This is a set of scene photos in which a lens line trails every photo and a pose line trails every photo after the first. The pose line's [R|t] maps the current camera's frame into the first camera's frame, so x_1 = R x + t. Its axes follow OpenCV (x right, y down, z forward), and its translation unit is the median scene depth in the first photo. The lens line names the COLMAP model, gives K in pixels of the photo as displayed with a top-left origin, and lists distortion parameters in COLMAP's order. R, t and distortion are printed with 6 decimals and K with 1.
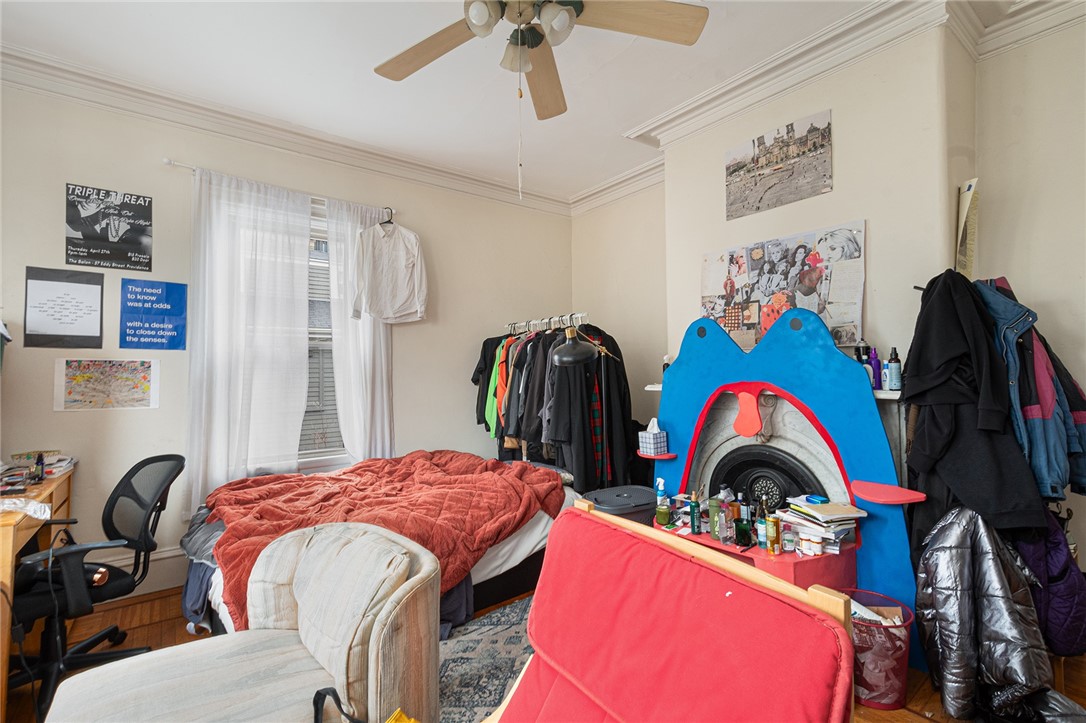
lens RADIAL K [[489.0, 0, 547.1], [0, 489.0, 363.5], [0, 0, 1]] dist [0.010714, -0.003118]
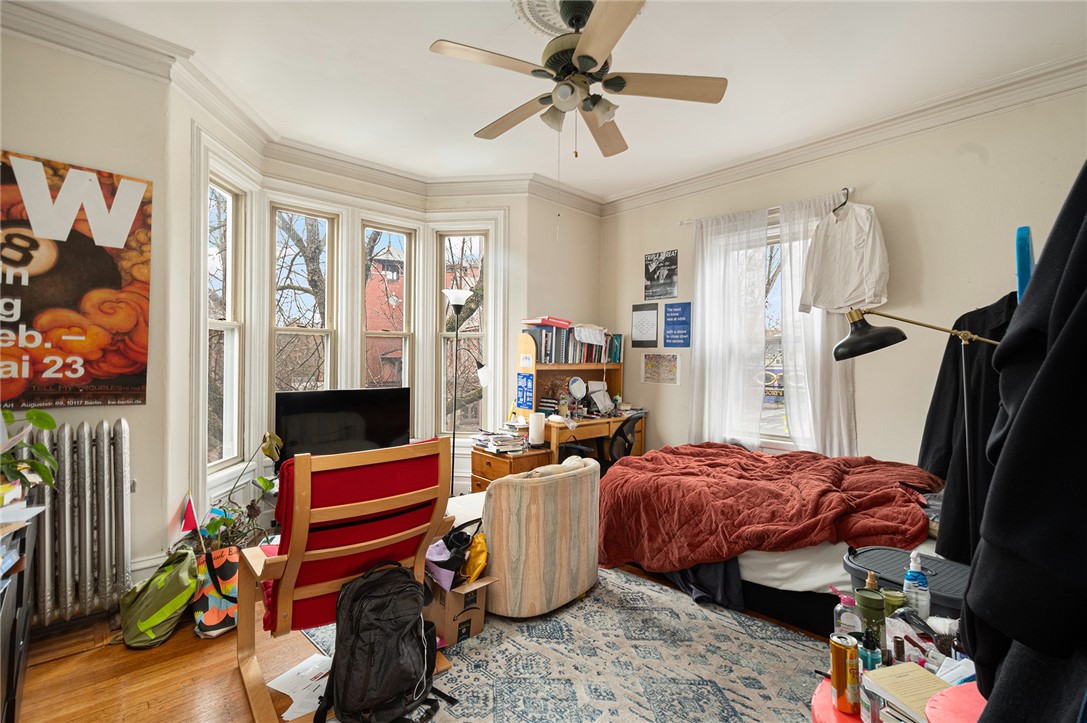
lens RADIAL K [[489.4, 0, 547.9], [0, 489.4, 357.4], [0, 0, 1]] dist [0.010714, -0.003118]
pose [[0.098181, 0.006781, -0.995145, 0.718235], [0.008788, 0.999932, 0.007681, -0.012495], [0.995130, -0.009499, 0.098115, 0.450490]]
